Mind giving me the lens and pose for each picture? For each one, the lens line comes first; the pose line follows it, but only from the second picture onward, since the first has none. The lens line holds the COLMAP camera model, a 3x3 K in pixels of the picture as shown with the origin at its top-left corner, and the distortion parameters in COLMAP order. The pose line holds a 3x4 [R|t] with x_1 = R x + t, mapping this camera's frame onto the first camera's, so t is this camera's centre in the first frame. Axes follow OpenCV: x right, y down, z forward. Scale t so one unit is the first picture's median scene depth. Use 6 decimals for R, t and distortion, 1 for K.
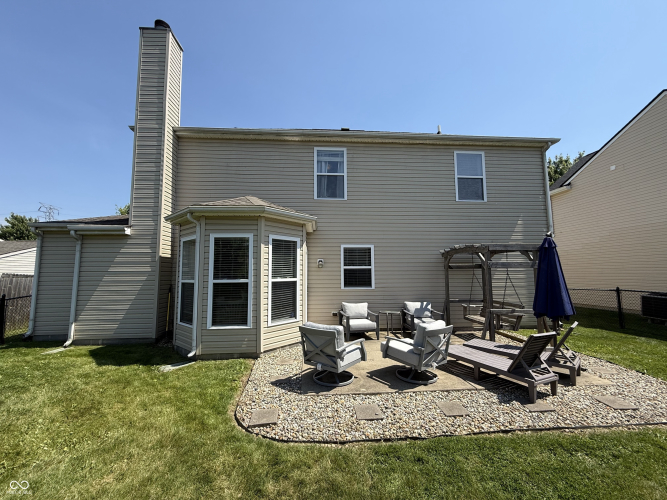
lens RADIAL K [[266.4, 0, 332.2], [0, 266.4, 249.6], [0, 0, 1]] dist [0.001096, -0.000011]
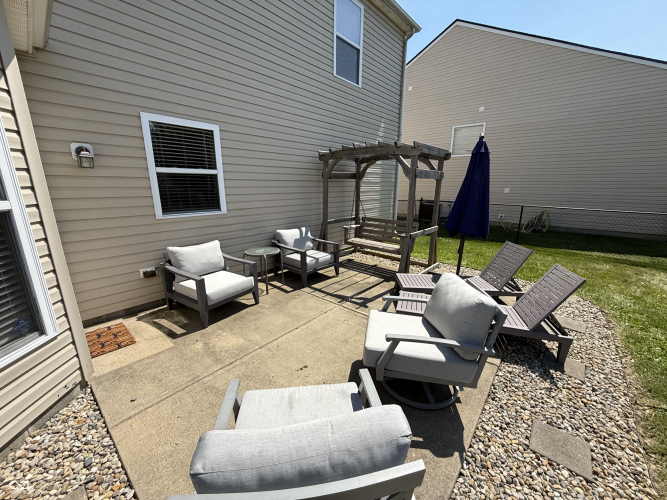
lens RADIAL K [[266.4, 0, 332.2], [0, 266.4, 249.6], [0, 0, 1]] dist [0.001096, -0.000011]
pose [[0.708022, -0.160393, 0.687735, -0.076715], [-0.070493, 0.952949, 0.294819, 0.042630], [-0.702664, -0.257218, 0.663402, 0.471045]]
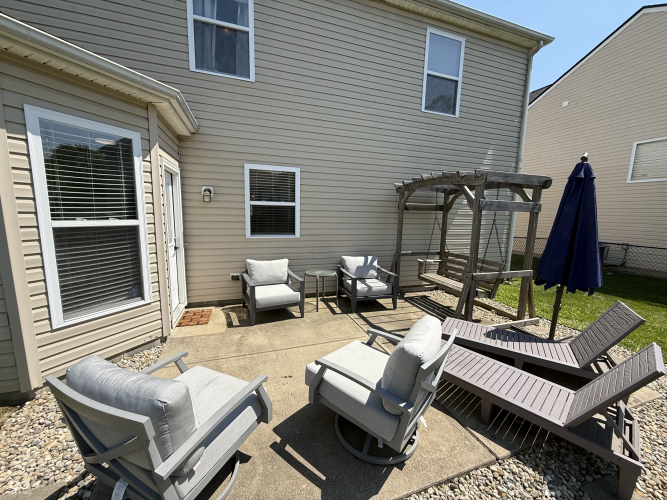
lens RADIAL K [[266.4, 0, 332.2], [0, 266.4, 249.6], [0, 0, 1]] dist [0.001096, -0.000011]
pose [[0.964569, -0.009013, 0.263675, 0.063964], [-0.049743, 0.975279, 0.215306, 0.031234], [-0.259097, -0.220793, 0.940276, 0.358666]]
